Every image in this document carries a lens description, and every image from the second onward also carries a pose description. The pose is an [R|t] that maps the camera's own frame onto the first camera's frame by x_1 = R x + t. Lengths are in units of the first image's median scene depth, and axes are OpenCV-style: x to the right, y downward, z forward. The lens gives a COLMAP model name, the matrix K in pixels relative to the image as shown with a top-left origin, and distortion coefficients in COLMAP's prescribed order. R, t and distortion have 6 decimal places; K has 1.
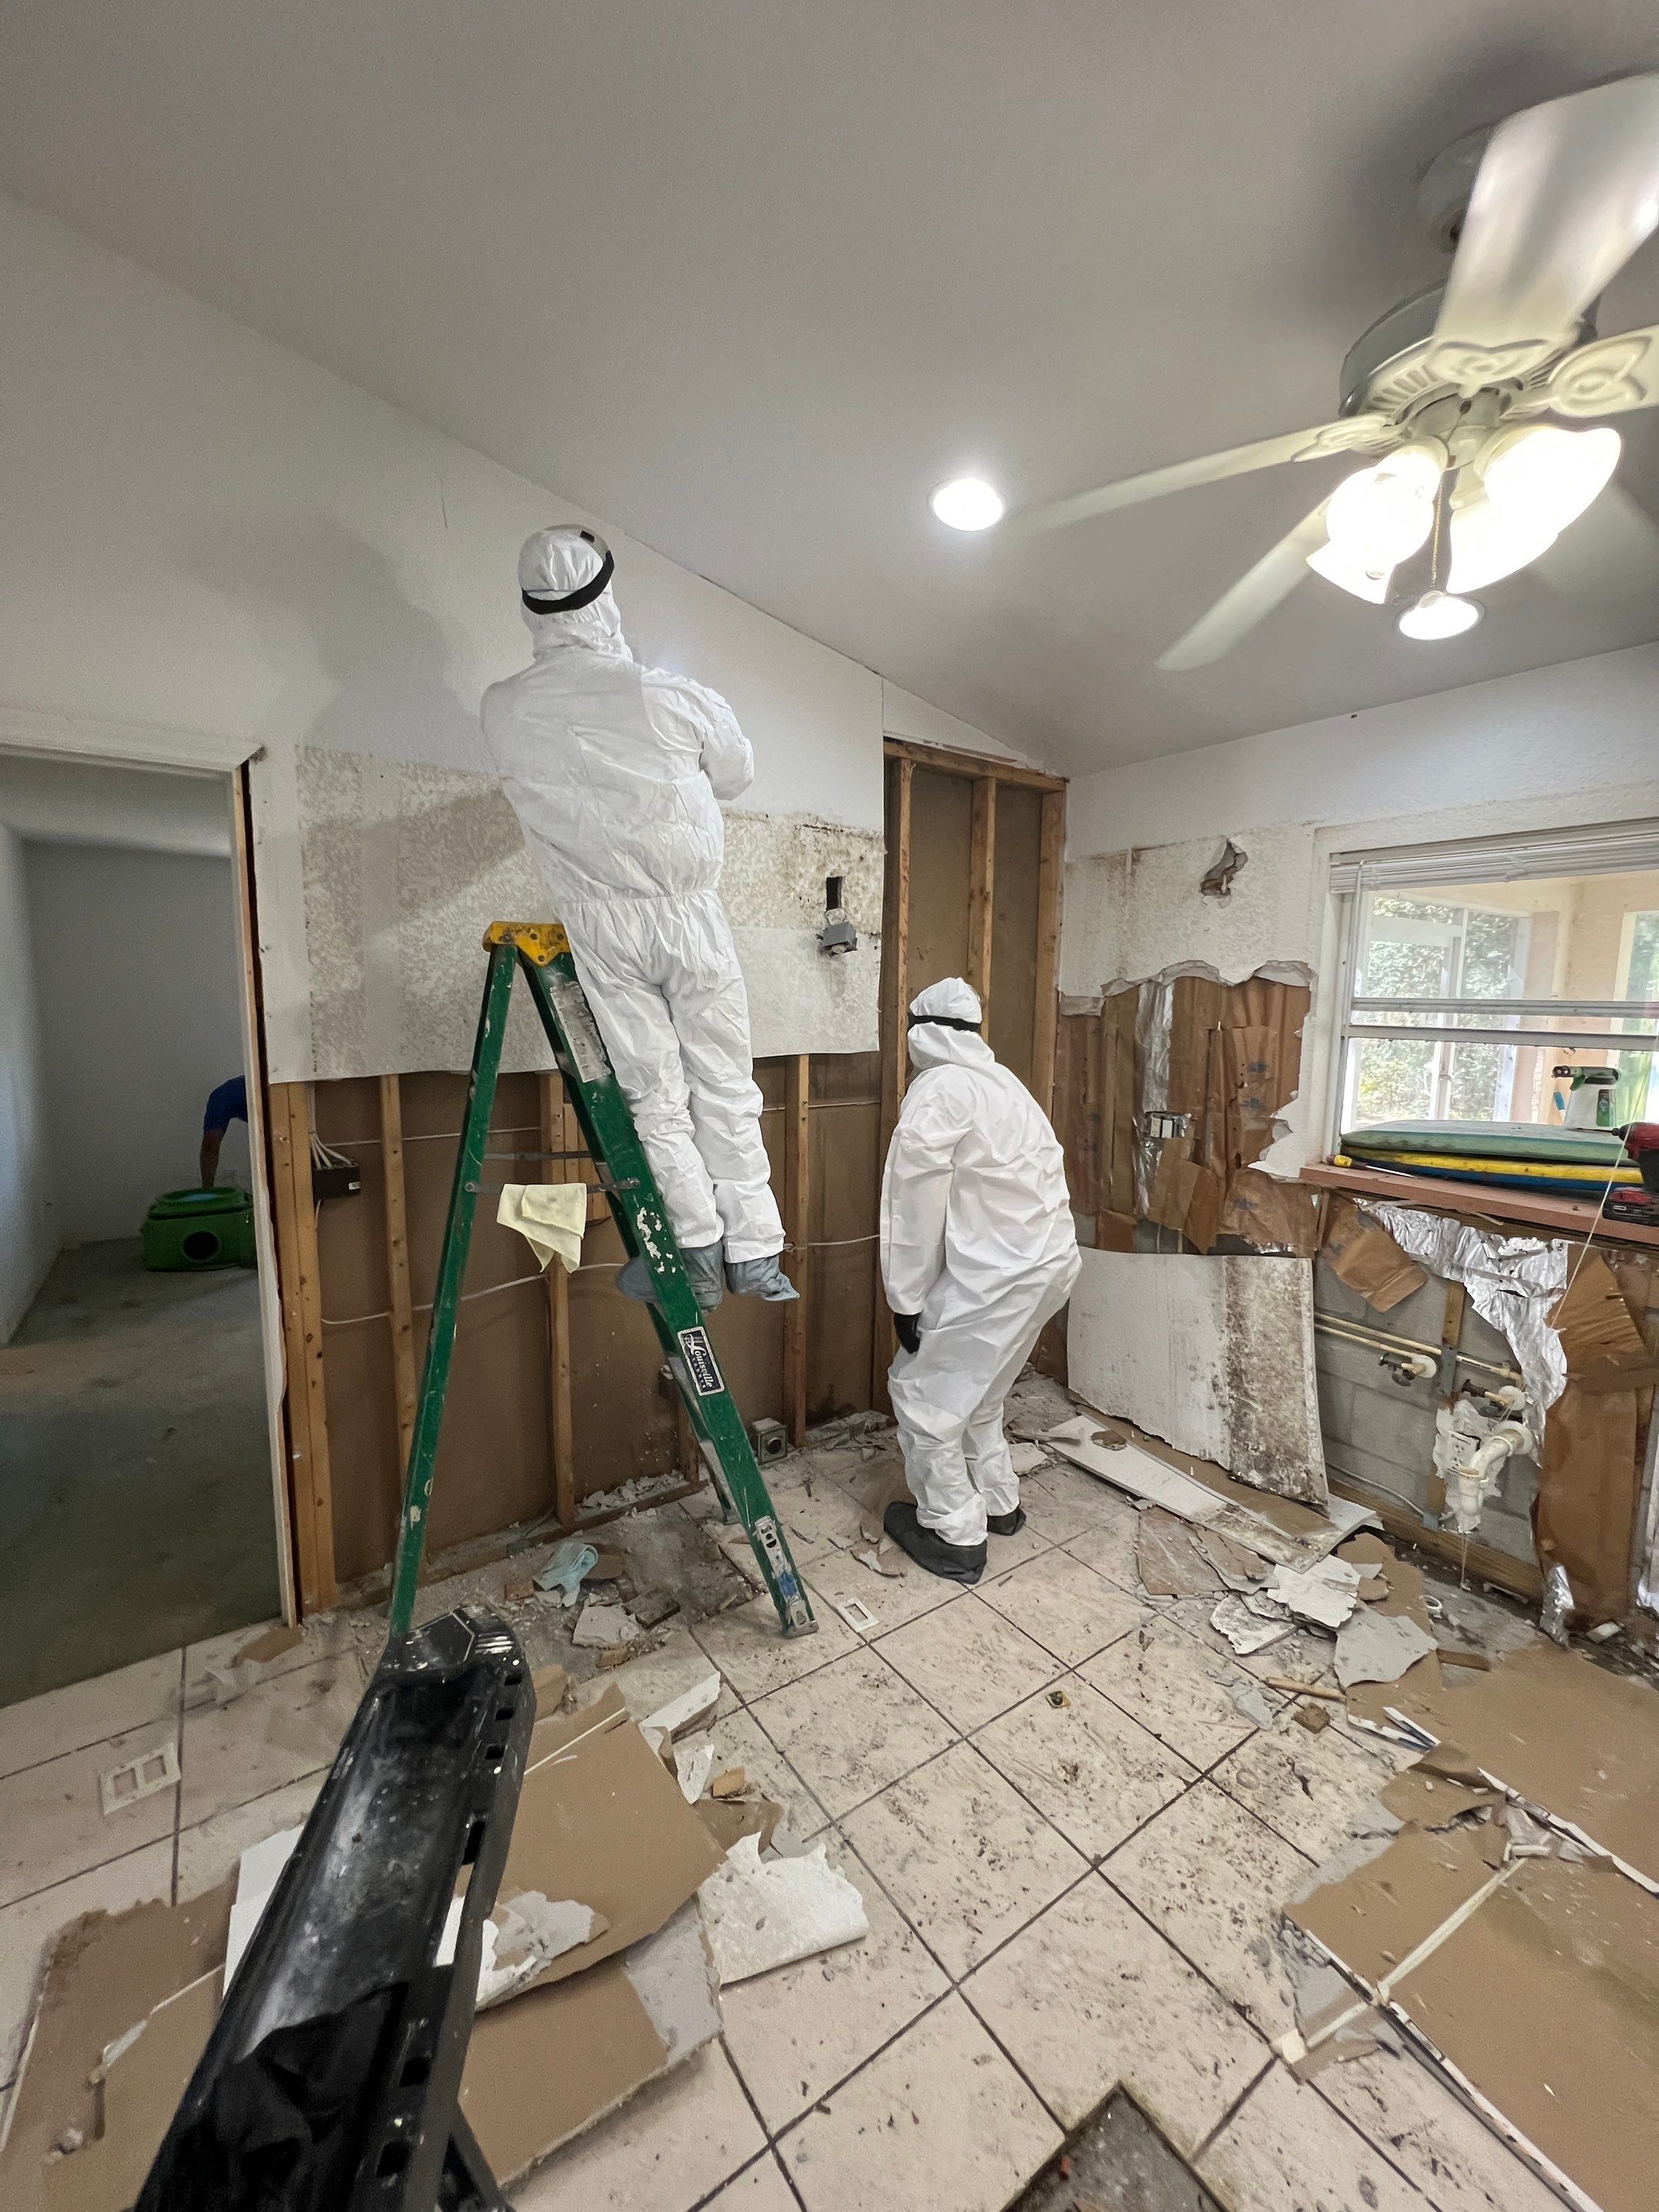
lens RADIAL K [[895.1, 0, 829.5], [0, 895.1, 1106.0], [0, 0, 1]] dist [0.000176, -0.000126]
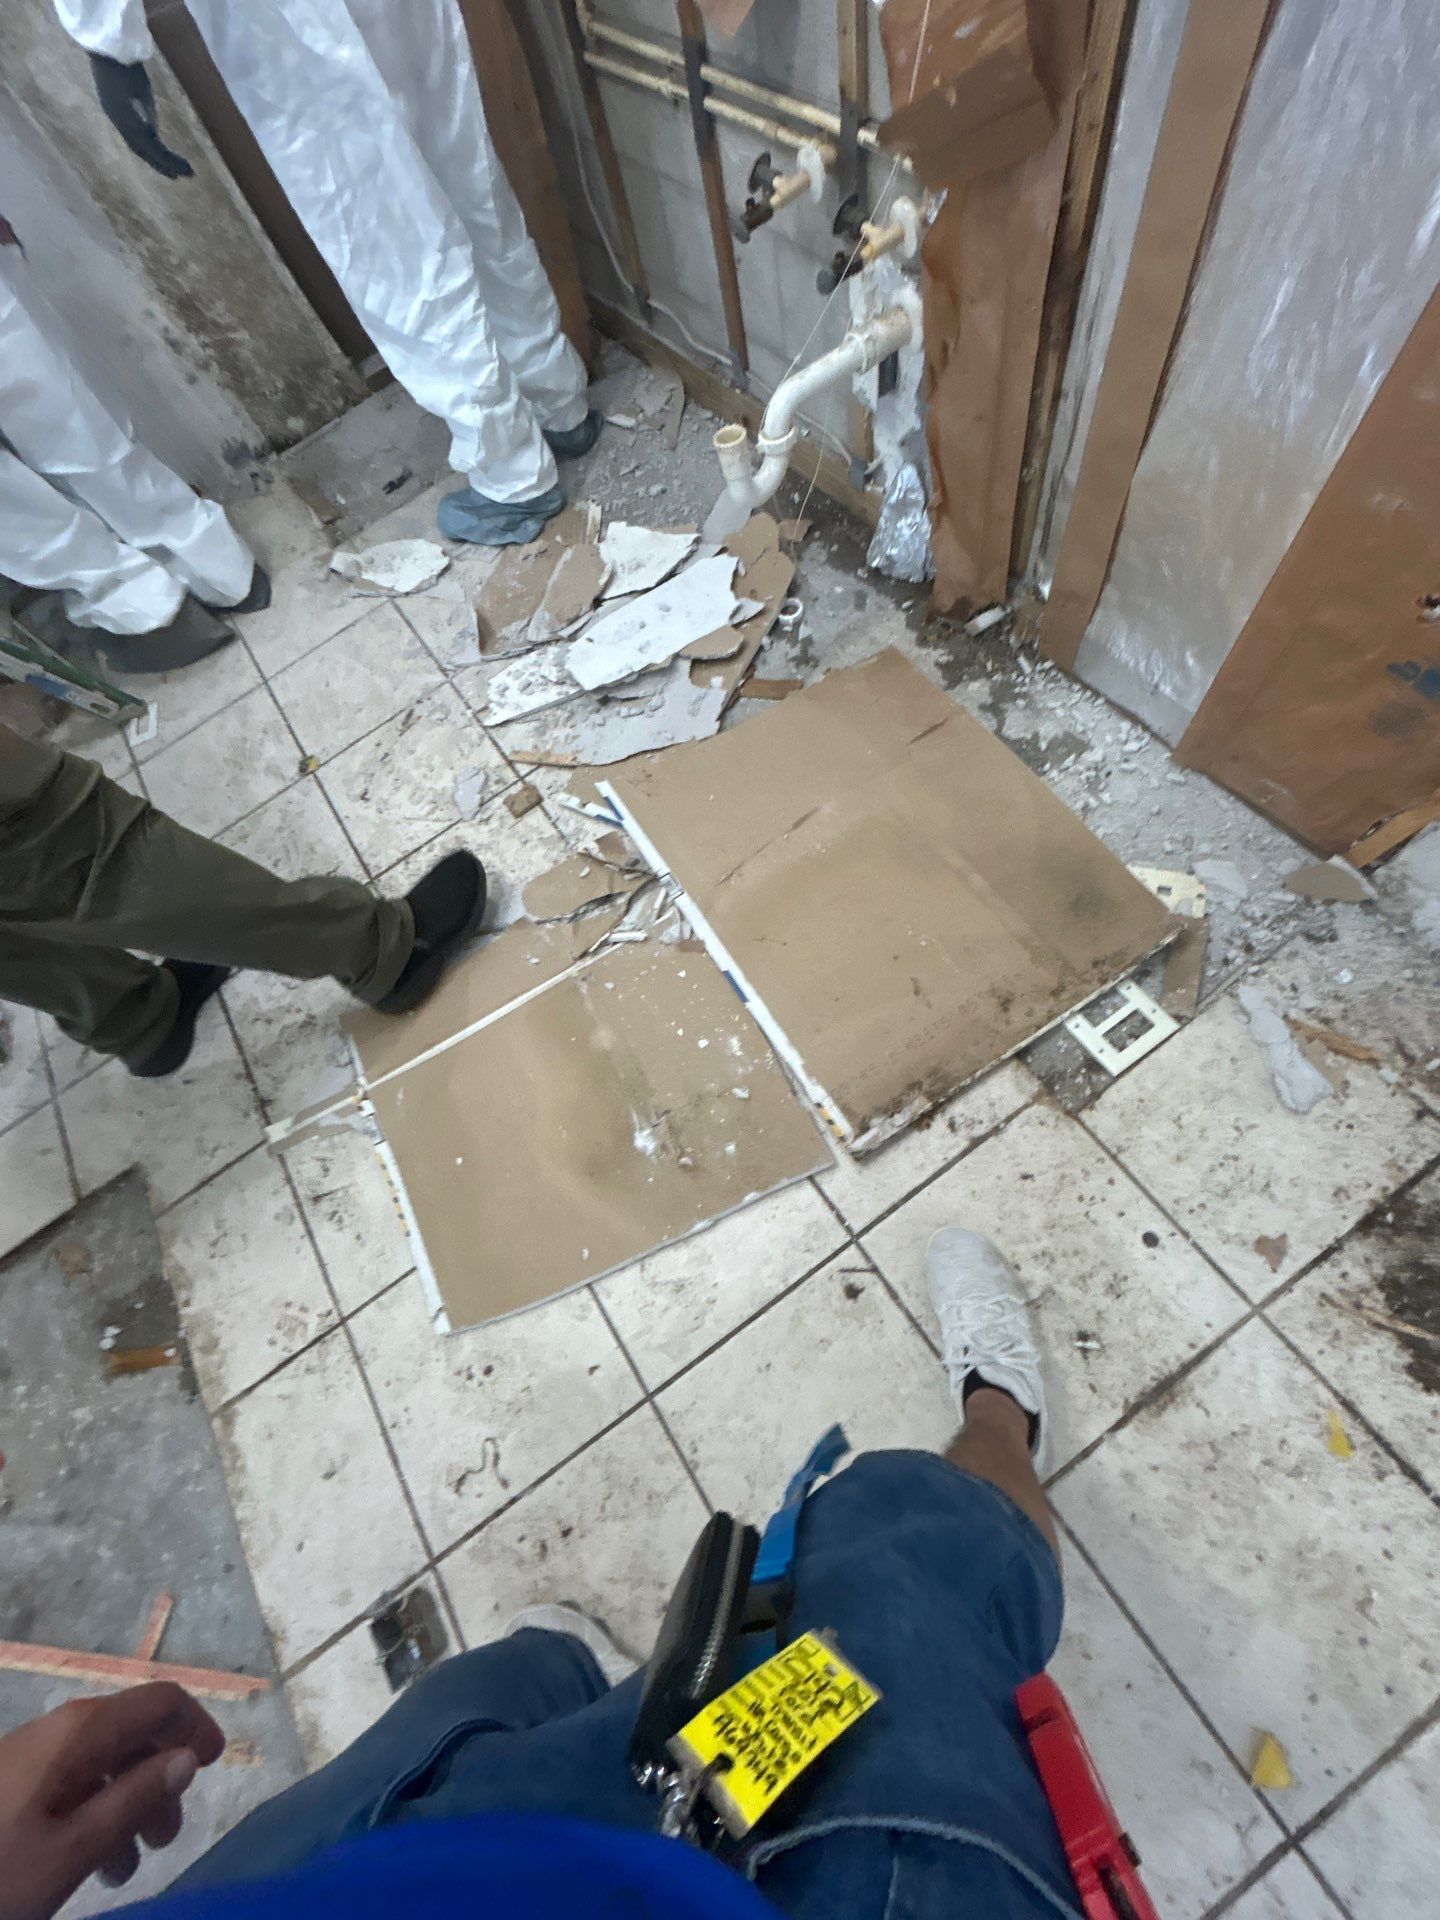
lens RADIAL K [[776.9, 0, 720.0], [0, 776.9, 960.0], [0, 0, 1]] dist [0.000176, -0.000126]
pose [[0.977402, -0.072740, -0.198480, 0.771425], [0.207589, 0.507512, 0.836264, 0.155967], [0.039901, -0.858569, 0.511144, 0.439566]]
